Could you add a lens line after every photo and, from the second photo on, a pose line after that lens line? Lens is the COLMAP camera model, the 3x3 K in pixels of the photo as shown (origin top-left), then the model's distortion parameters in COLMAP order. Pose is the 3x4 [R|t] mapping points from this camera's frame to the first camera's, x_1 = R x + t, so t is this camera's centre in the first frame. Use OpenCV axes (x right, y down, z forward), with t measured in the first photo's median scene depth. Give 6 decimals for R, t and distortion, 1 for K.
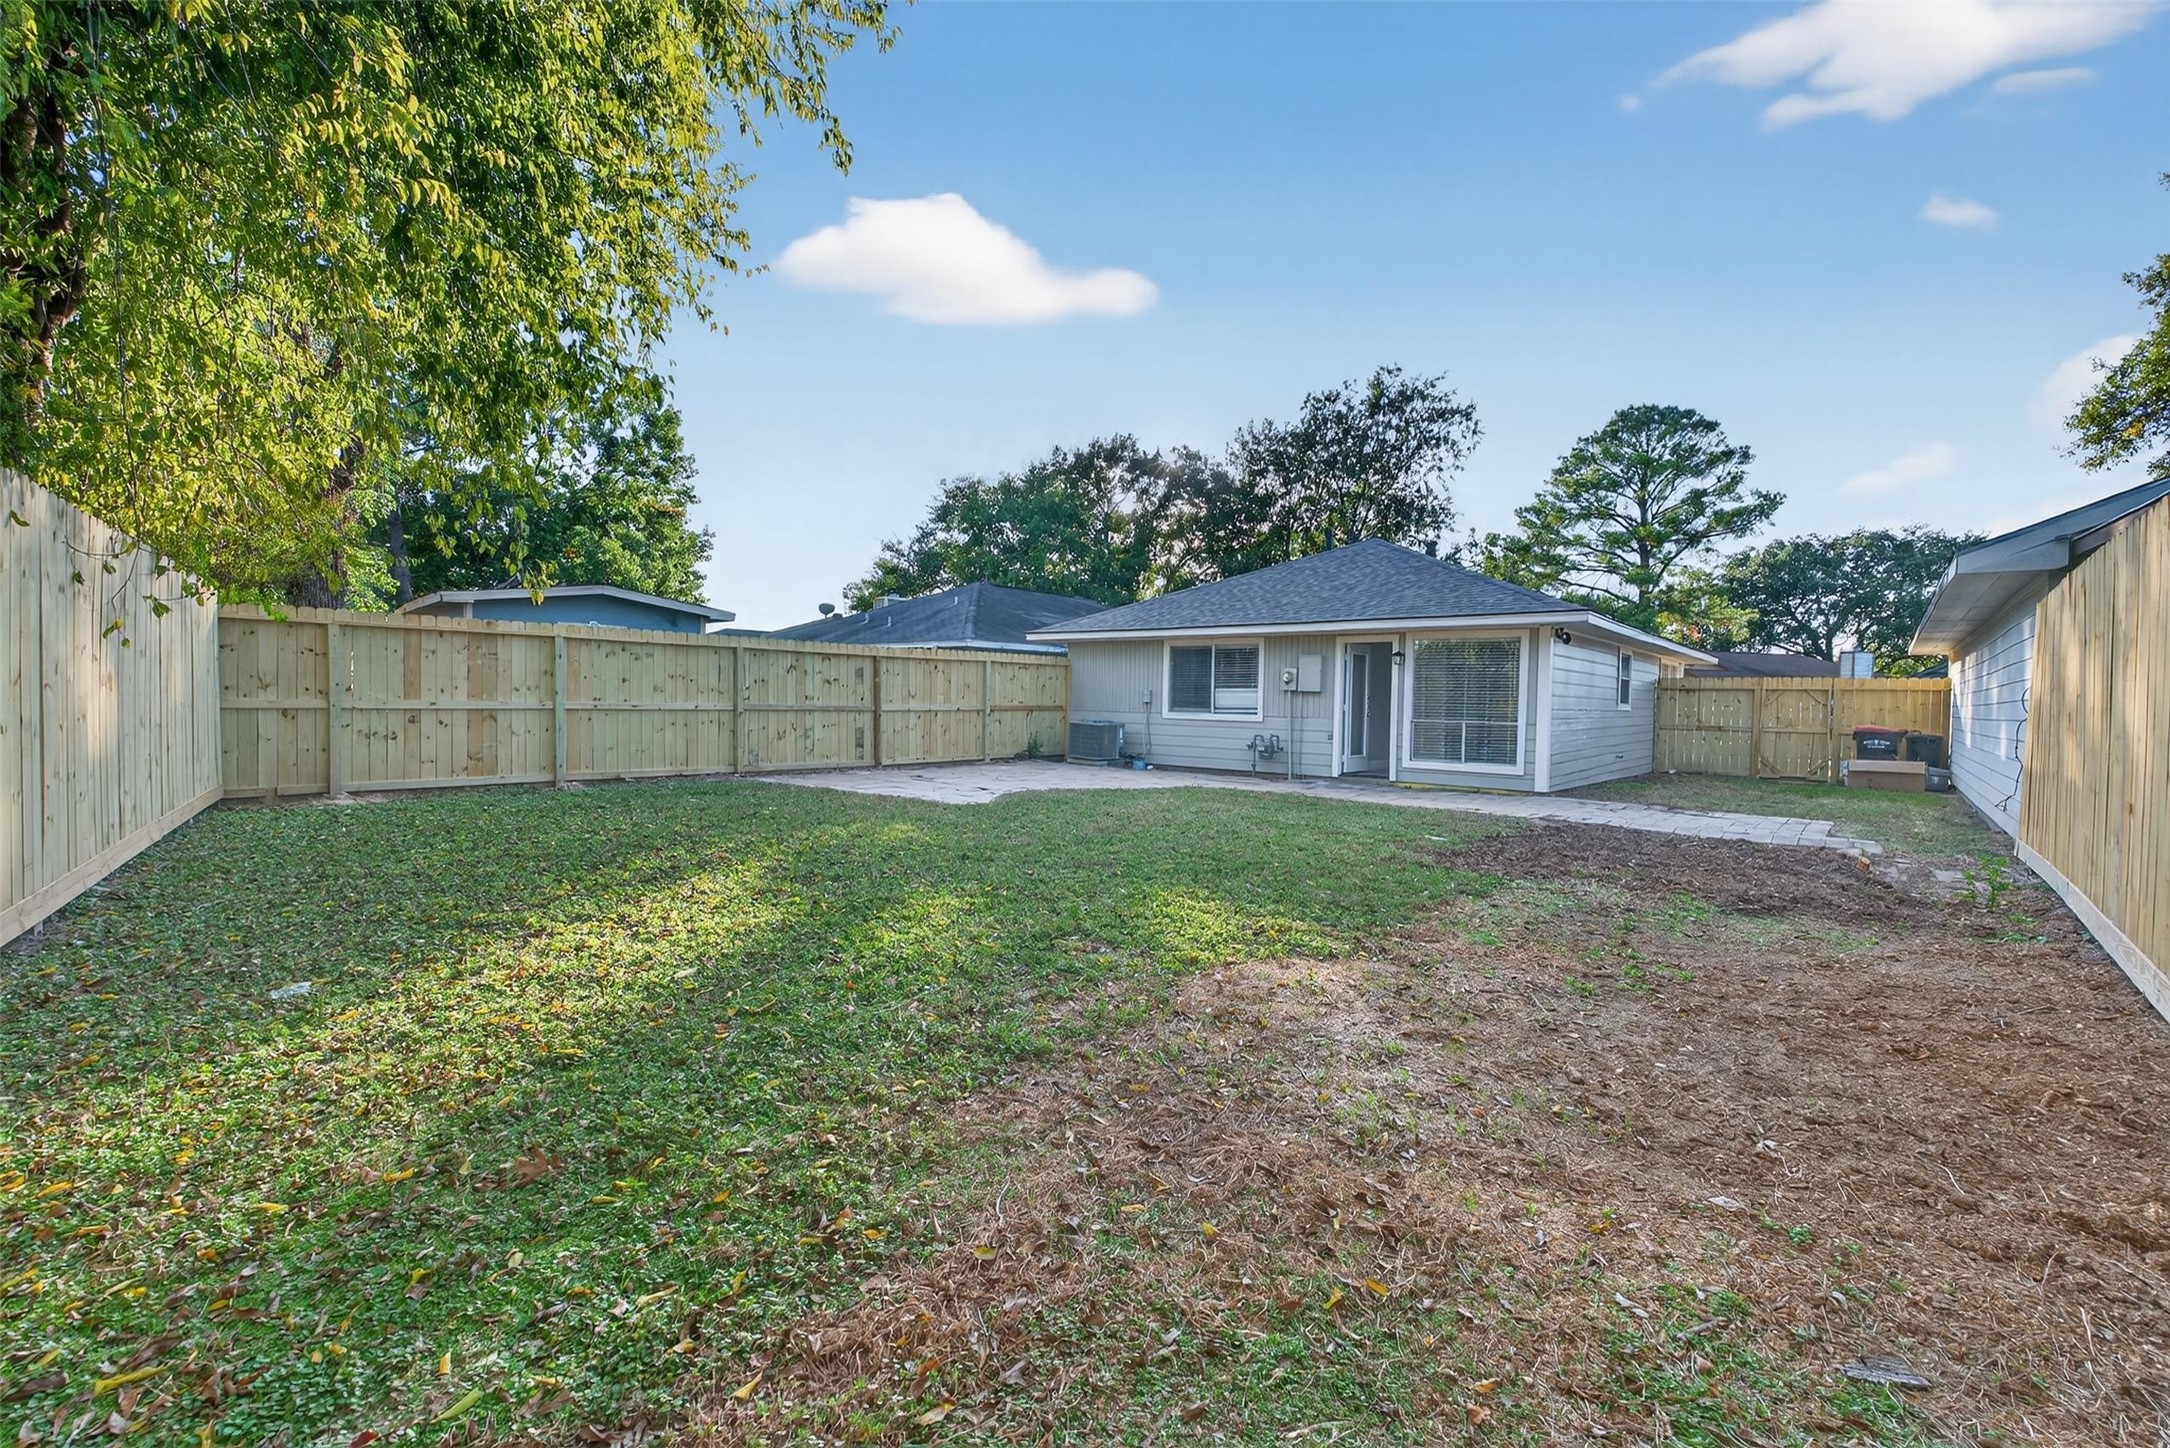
lens RADIAL K [[957.6, 0, 1075.5], [0, 957.6, 709.3], [0, 0, 1]] dist [0.002088, -0.001187]
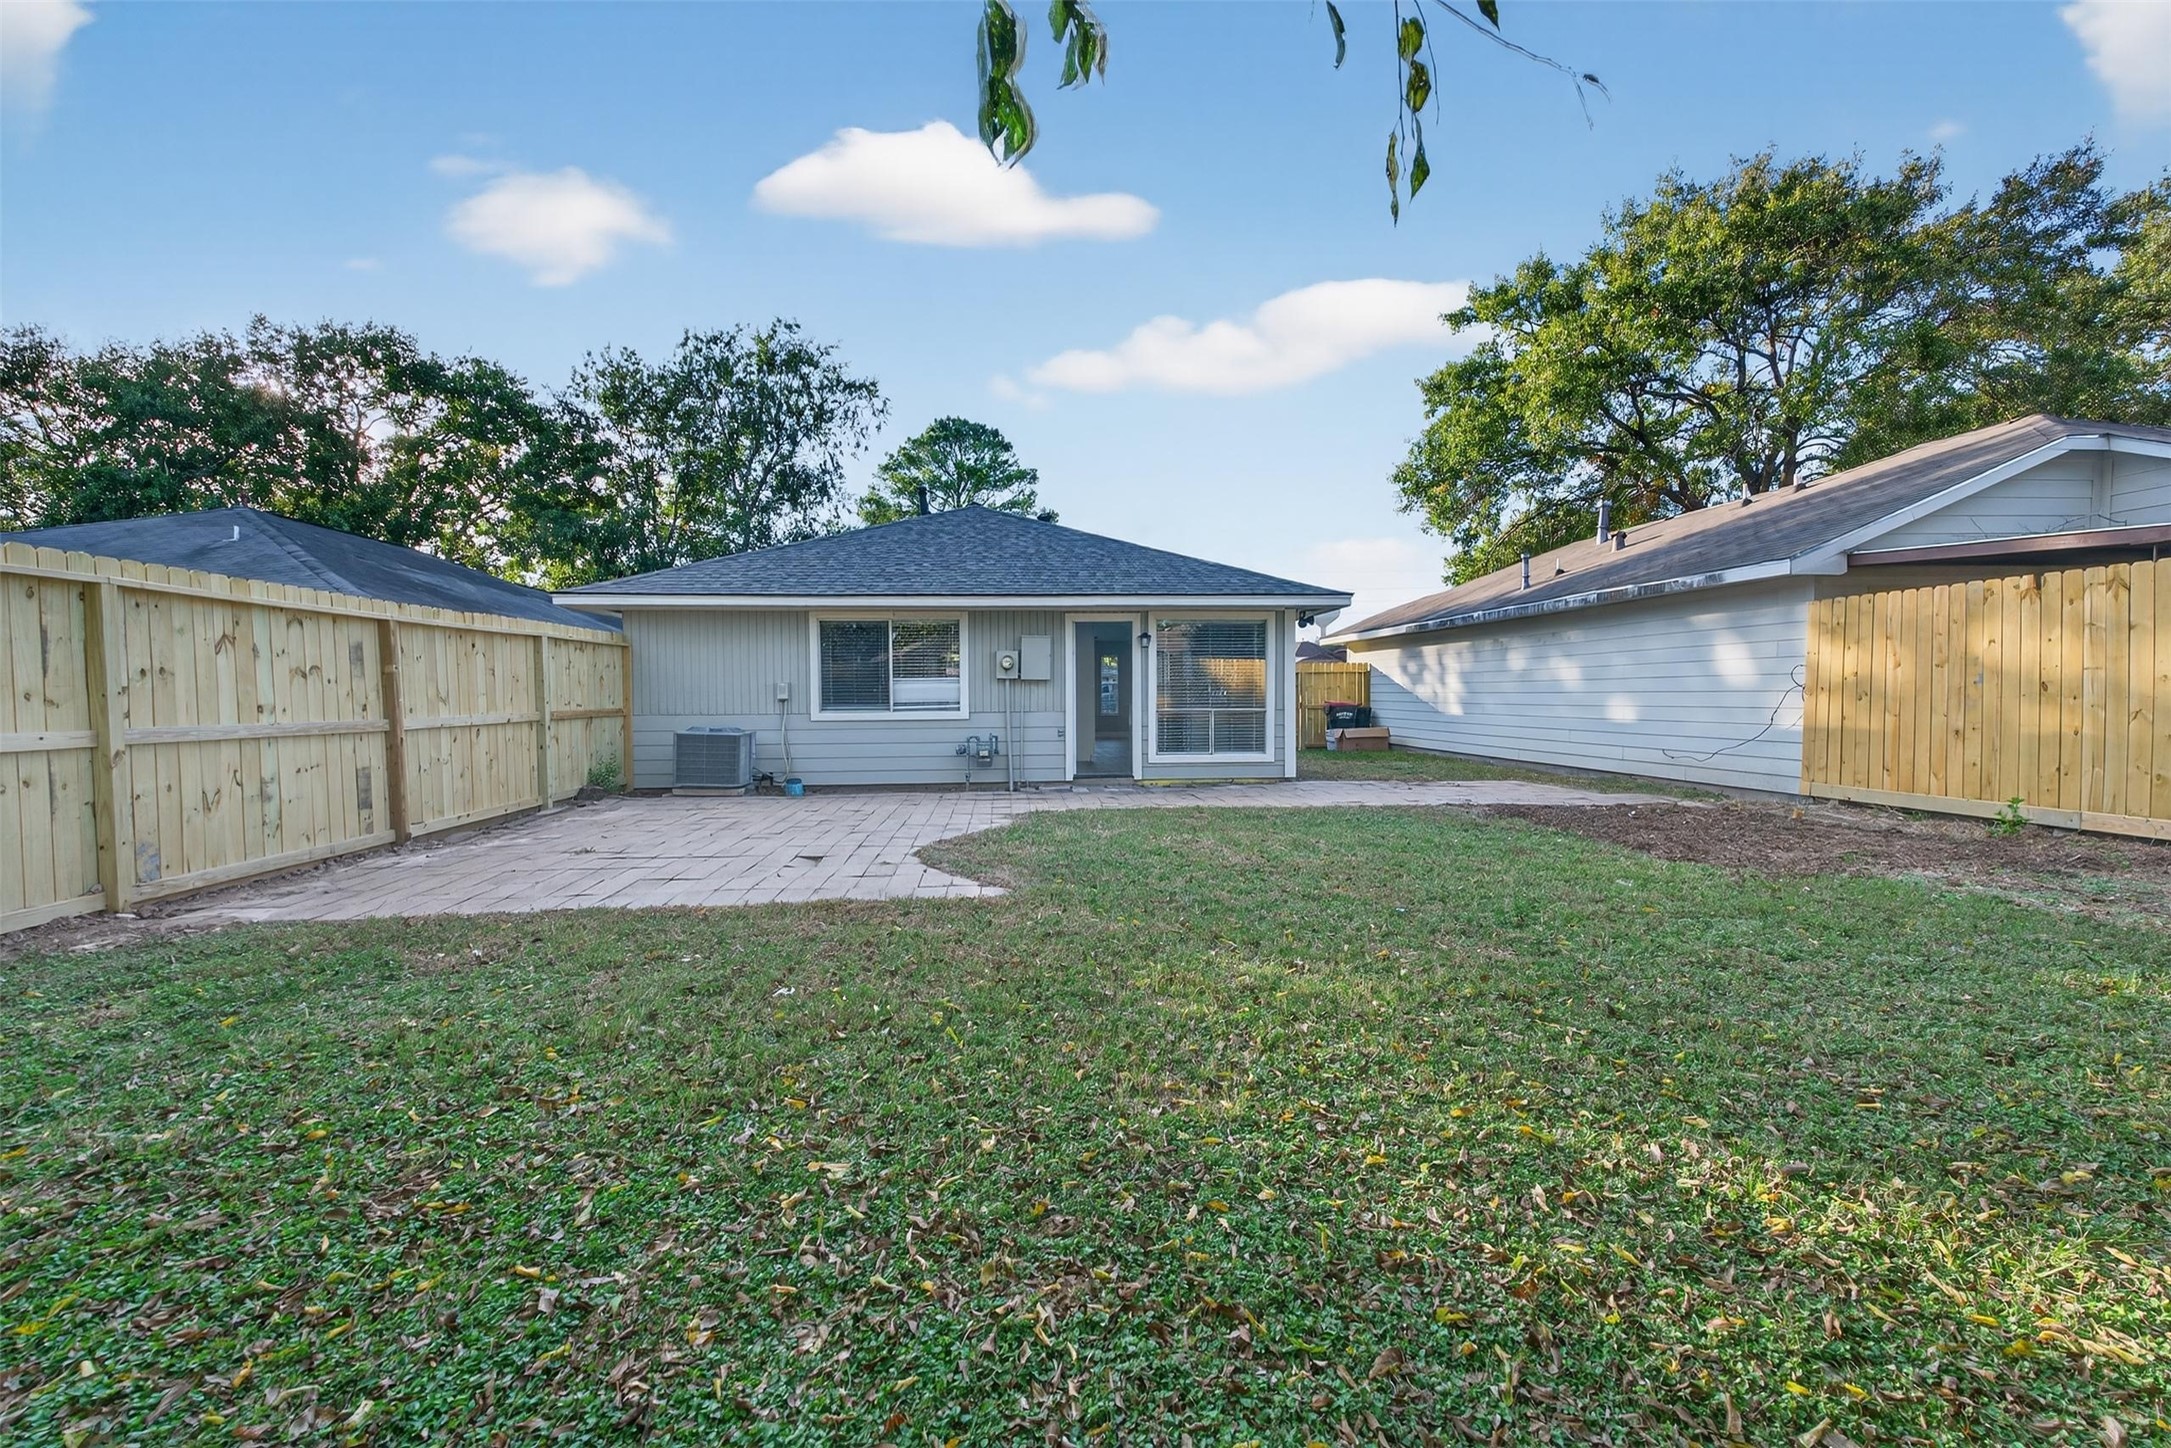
lens RADIAL K [[958.1, 0, 1076.0], [0, 958.1, 709.3], [0, 0, 1]] dist [0.002088, -0.001187]
pose [[0.690308, -0.035813, 0.722629, -0.301085], [0.030153, 0.999330, 0.020722, -0.008642], [-0.722887, 0.007485, 0.690925, 0.376323]]
